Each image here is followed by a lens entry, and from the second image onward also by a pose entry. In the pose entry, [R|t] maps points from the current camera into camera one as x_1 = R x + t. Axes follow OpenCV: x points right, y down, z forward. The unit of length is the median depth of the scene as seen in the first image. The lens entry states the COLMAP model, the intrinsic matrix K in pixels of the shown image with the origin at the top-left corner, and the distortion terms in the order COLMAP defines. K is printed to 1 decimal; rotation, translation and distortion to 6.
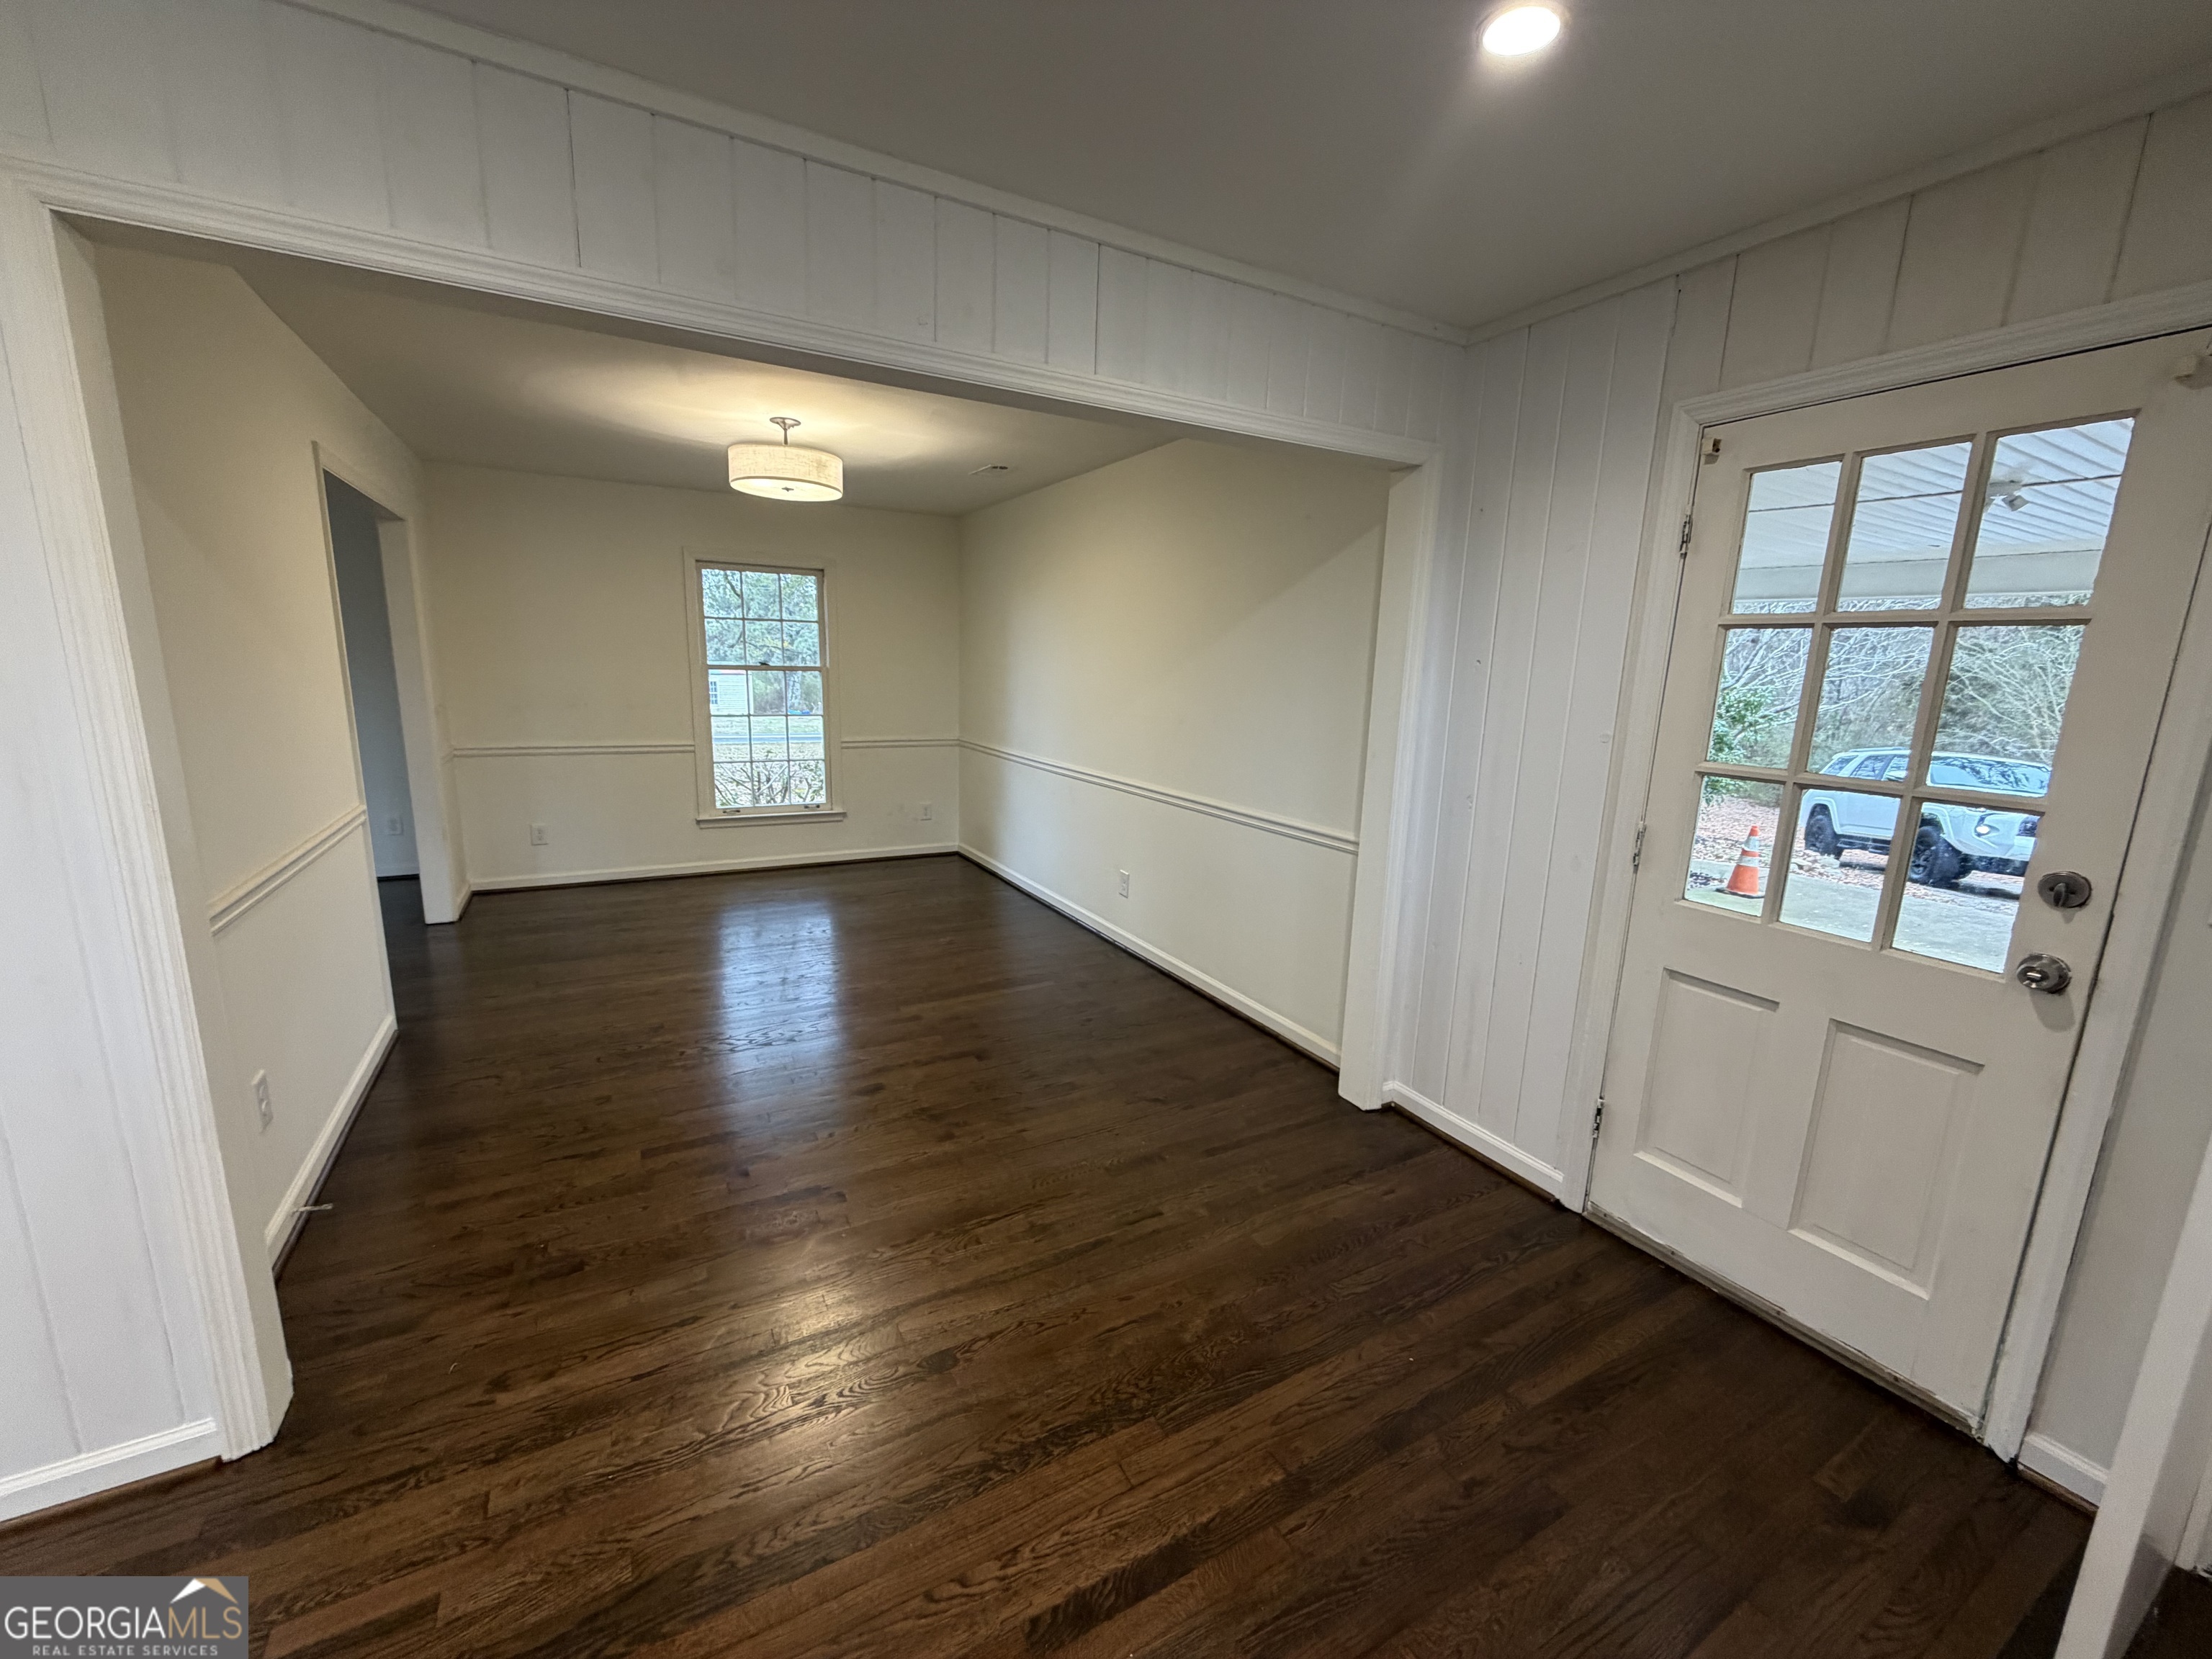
lens RADIAL K [[881.7, 0, 1087.9], [0, 881.7, 831.9], [0, 0, 1]] dist [-0.000721, 0.000013]
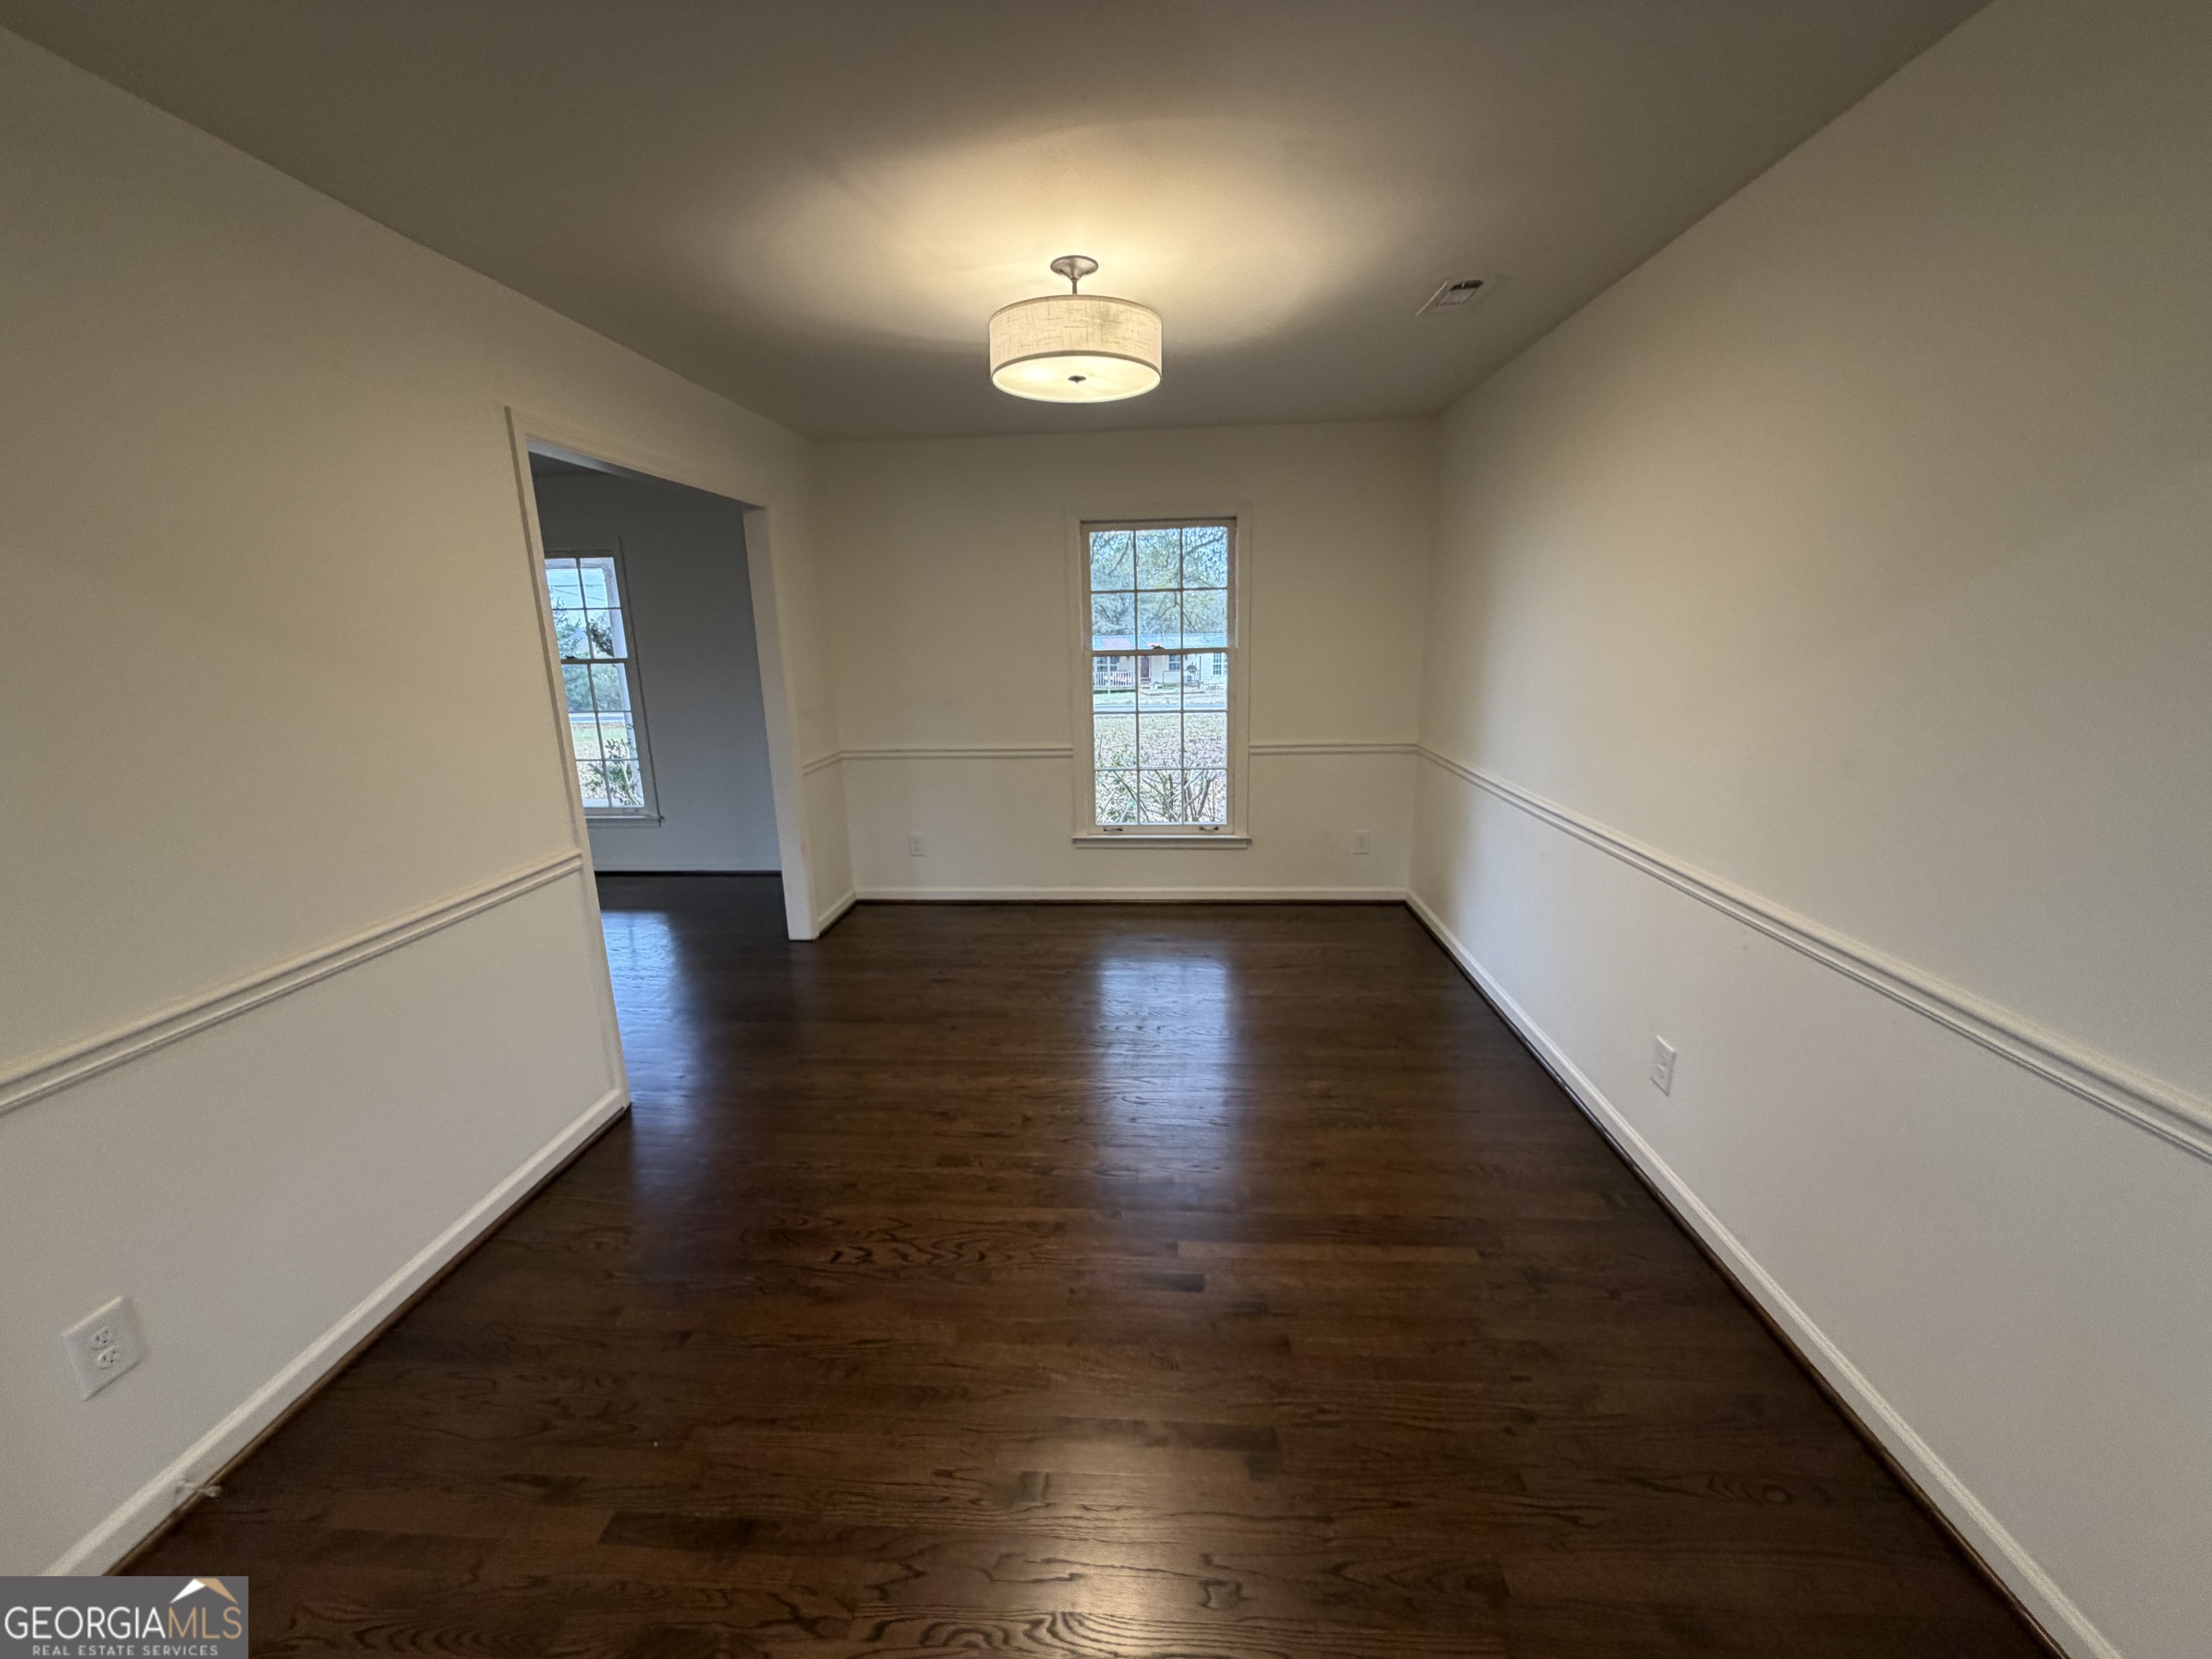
lens RADIAL K [[881.7, 0, 1103.8], [0, 881.7, 823.2], [0, 0, 1]] dist [-0.000721, 0.000013]
pose [[0.843868, 0.071777, -0.531729, 0.024252], [-0.057974, 0.997407, 0.042631, -0.071614], [0.533410, -0.005149, 0.845841, 0.343368]]
